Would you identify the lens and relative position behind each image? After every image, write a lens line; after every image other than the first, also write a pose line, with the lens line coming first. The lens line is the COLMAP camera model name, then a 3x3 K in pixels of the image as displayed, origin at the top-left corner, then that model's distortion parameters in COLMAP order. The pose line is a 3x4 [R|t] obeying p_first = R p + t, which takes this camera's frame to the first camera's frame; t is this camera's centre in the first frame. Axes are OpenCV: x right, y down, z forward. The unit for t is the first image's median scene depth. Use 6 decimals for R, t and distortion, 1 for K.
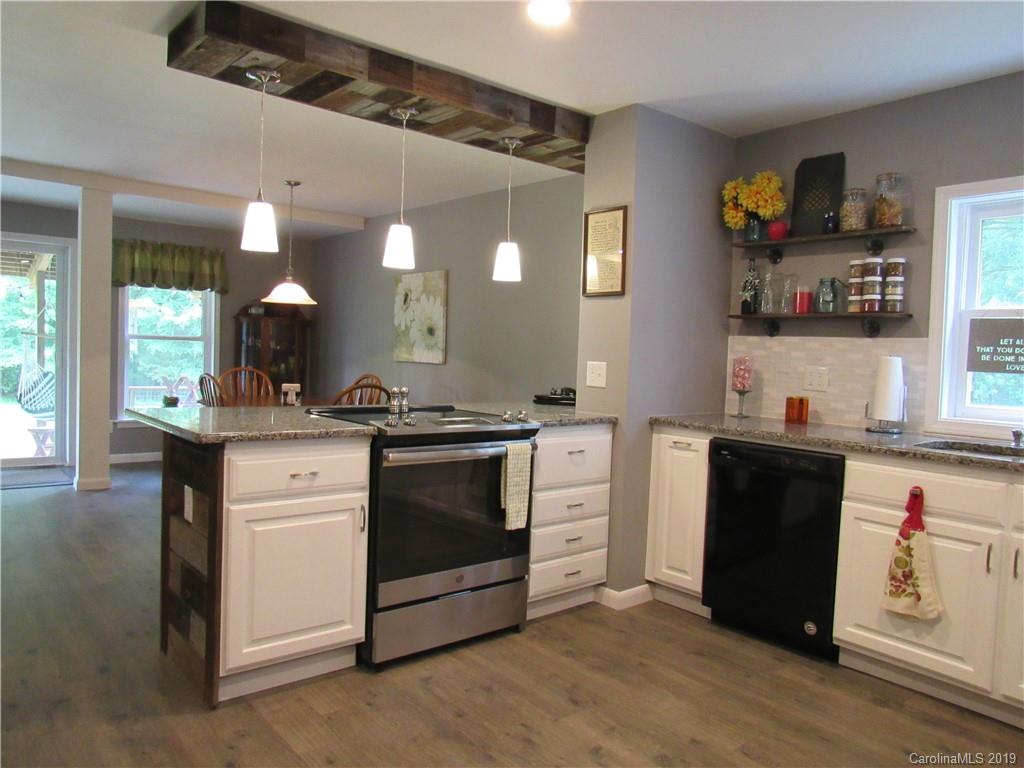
lens RADIAL K [[729.0, 0, 507.2], [0, 729.0, 386.2], [0, 0, 1]] dist [-0.004800, 0.000823]
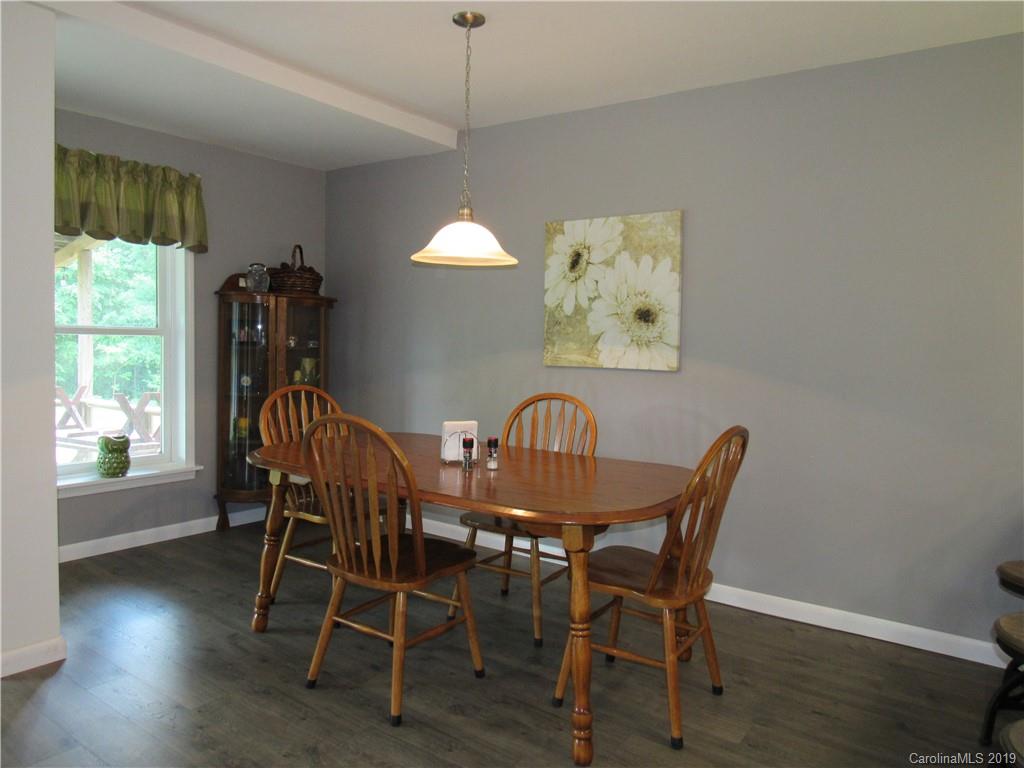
lens RADIAL K [[729.0, 0, 512.8], [0, 729.0, 375.7], [0, 0, 1]] dist [-0.004800, 0.000823]
pose [[0.967902, -0.029449, 0.249598, -0.148759], [0.026217, 0.999524, 0.016264, -0.016482], [-0.249958, -0.009198, 0.968213, 0.190883]]
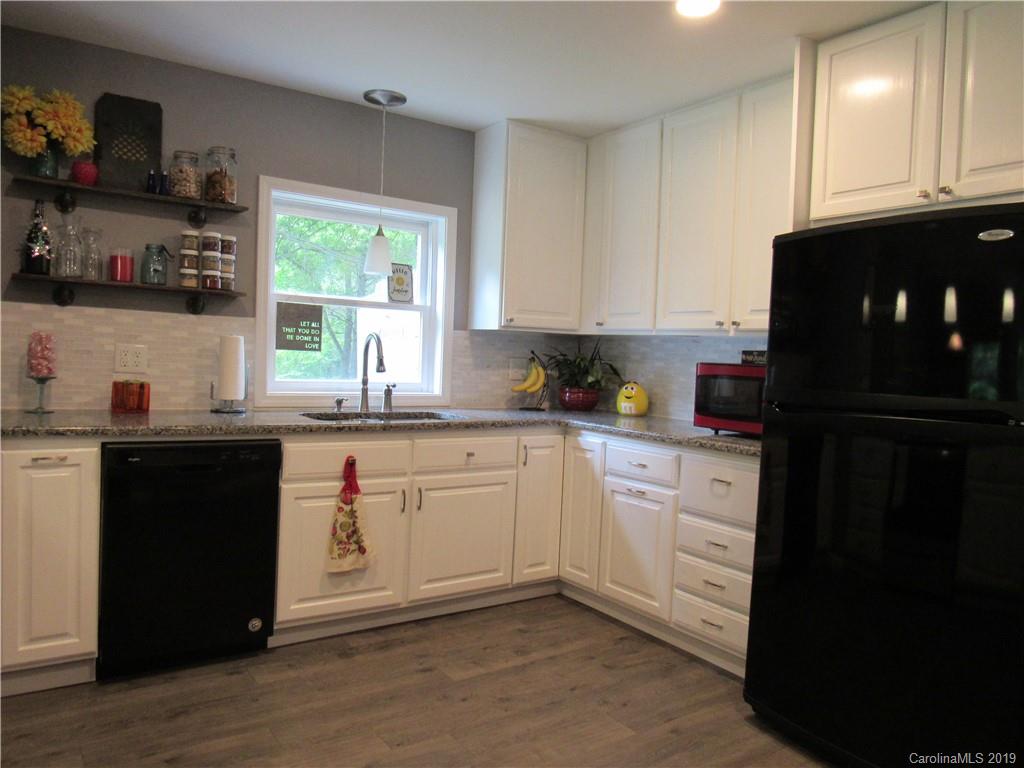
lens RADIAL K [[729.0, 0, 506.9], [0, 729.0, 385.7], [0, 0, 1]] dist [-0.004800, 0.000823]
pose [[0.104387, -0.072968, 0.991856, -0.497153], [0.007077, 0.997334, 0.072626, -0.048836], [-0.994512, -0.000562, 0.104625, 0.603403]]
